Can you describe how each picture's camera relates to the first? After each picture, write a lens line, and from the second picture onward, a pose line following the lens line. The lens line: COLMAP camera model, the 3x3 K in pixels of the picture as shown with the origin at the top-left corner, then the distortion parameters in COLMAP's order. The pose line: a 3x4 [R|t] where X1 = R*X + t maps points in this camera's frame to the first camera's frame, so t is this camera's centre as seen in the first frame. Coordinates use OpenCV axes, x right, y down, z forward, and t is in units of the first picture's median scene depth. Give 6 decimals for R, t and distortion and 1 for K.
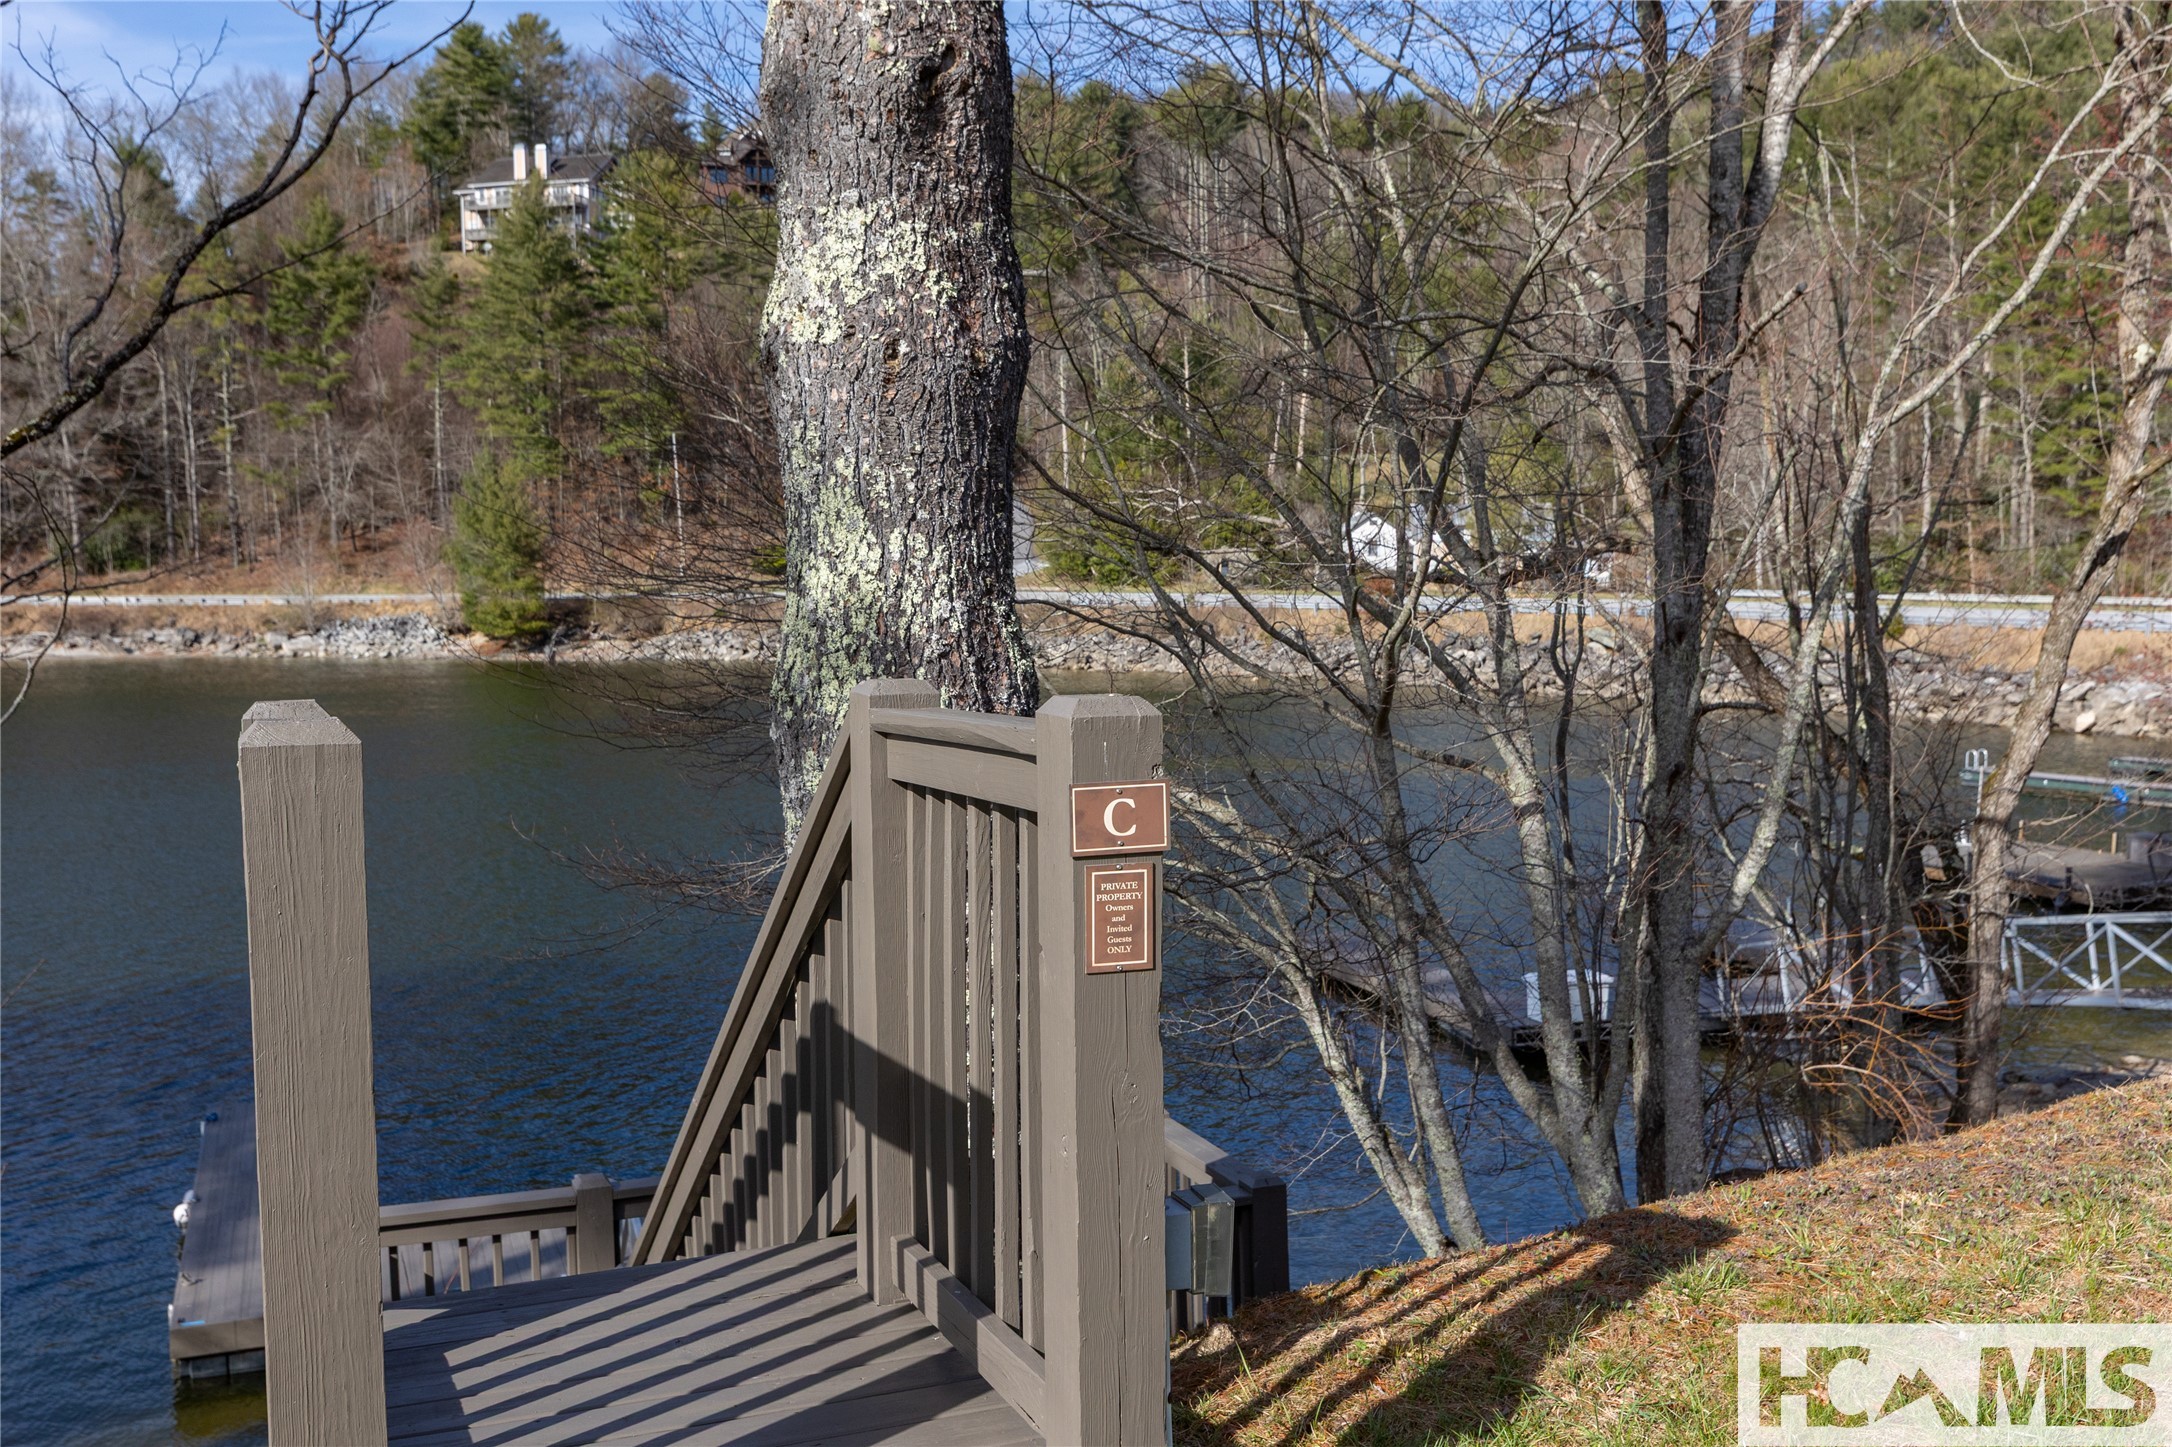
lens RADIAL K [[2088.6, 0, 1086.0], [0, 2088.6, 723.5], [0, 0, 1]] dist [0.005276, 0.005121]
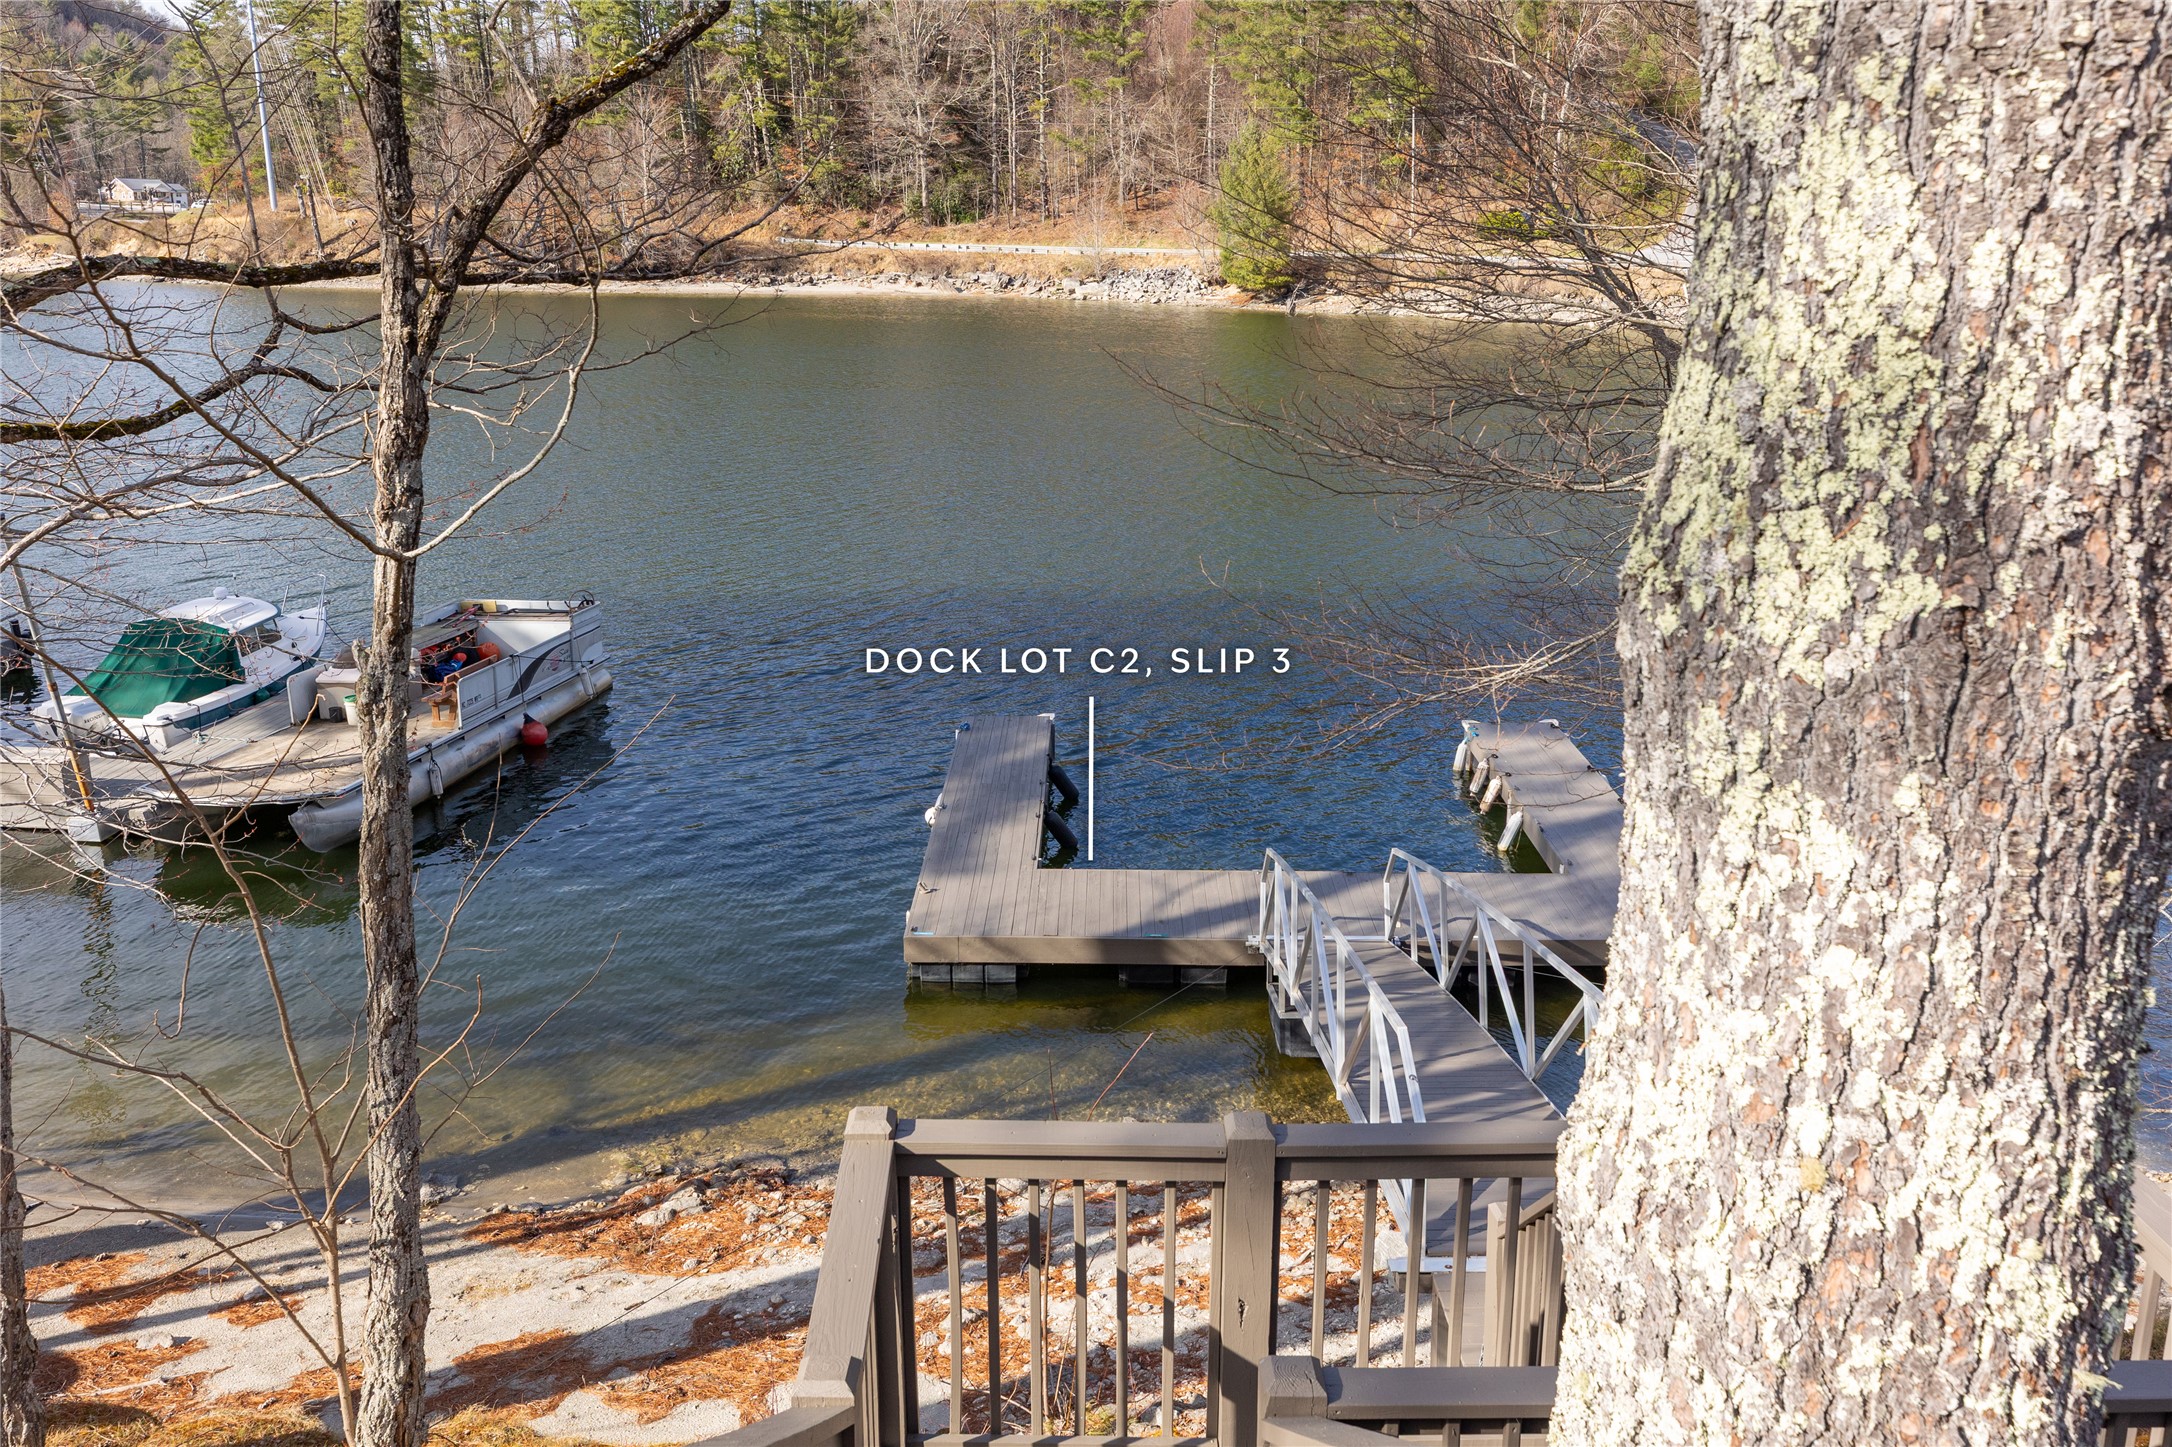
lens RADIAL K [[1780.7, 0, 1104.5], [0, 1780.7, 704.6], [0, 0, 1]] dist [-0.000240, 0.004637]
pose [[0.937364, 0.112905, -0.329547, -0.049660], [-0.050214, 0.979932, 0.192901, -0.022850], [0.344713, -0.164271, 0.924223, 0.224711]]
